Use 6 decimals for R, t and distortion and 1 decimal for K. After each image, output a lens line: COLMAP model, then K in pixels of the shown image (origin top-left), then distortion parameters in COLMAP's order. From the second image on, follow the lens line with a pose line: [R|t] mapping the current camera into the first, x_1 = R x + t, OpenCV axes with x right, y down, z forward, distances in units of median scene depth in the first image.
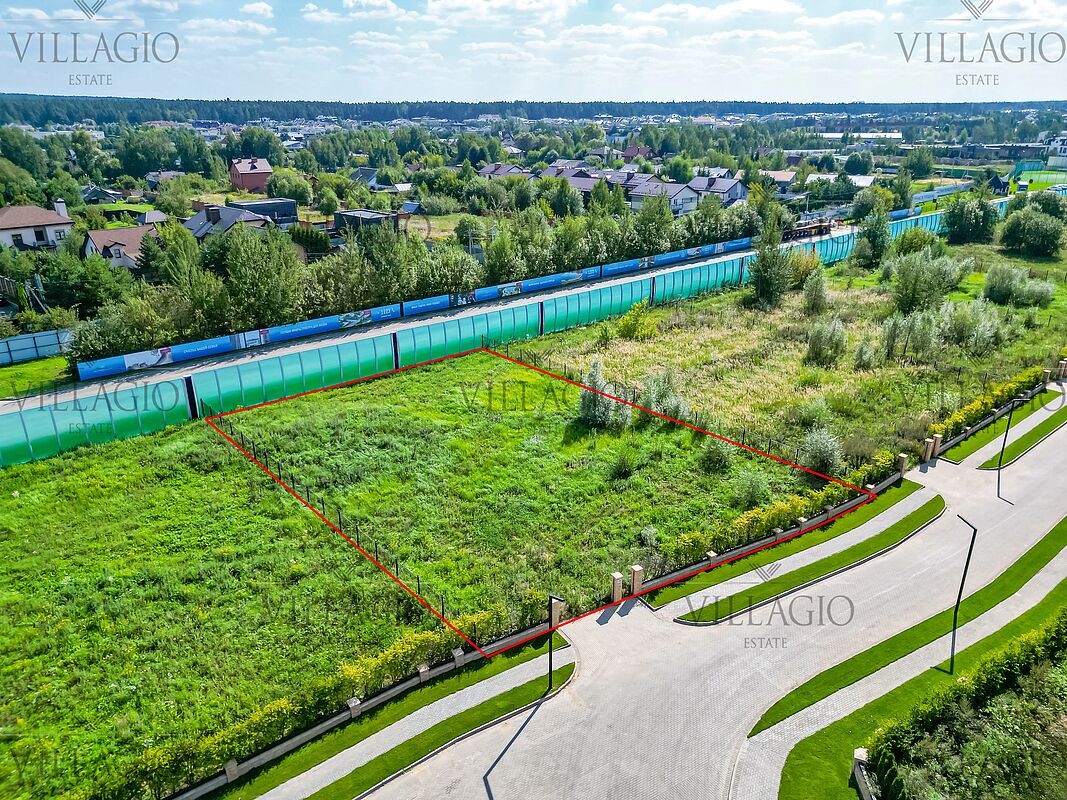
lens RADIAL K [[748.9, 0, 530.0], [0, 748.9, 397.7], [0, 0, 1]] dist [0.066459, -0.067627]
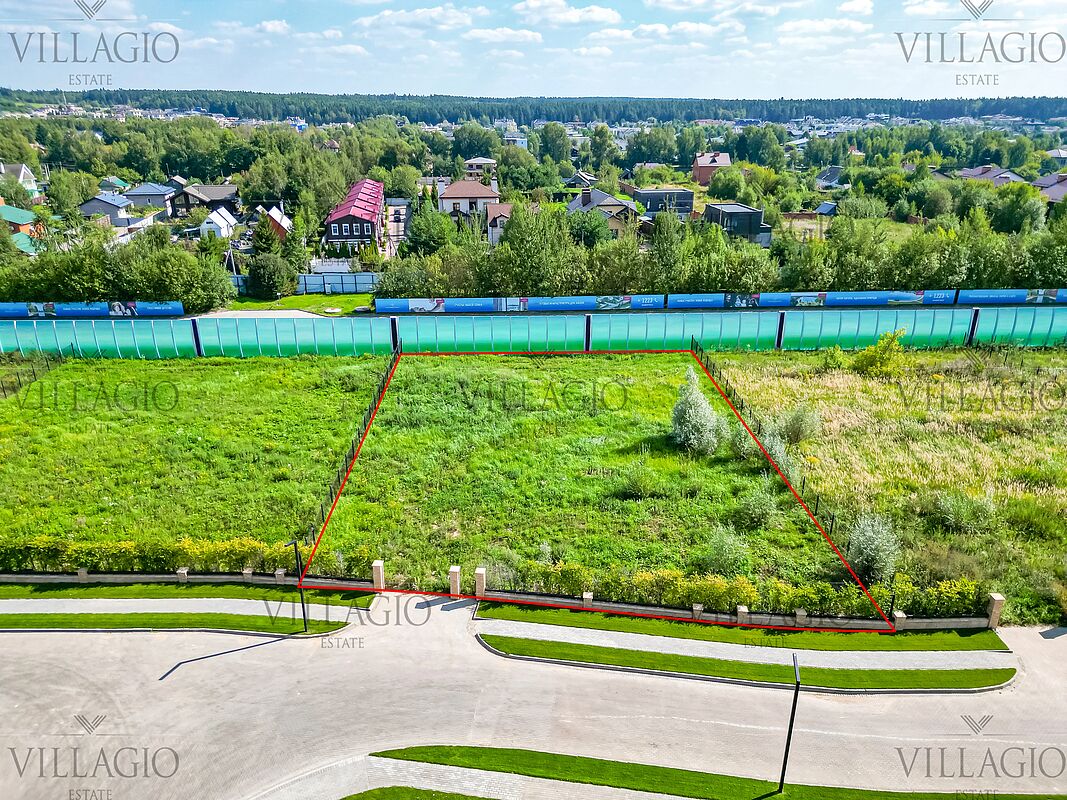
lens RADIAL K [[748.9, 0, 530.0], [0, 748.9, 397.7], [0, 0, 1]] dist [0.066459, -0.067627]
pose [[0.776246, 0.226328, -0.588402, 0.366035], [-0.226146, 0.971185, 0.075222, -0.035364], [0.588472, 0.074674, 0.805062, 0.142576]]
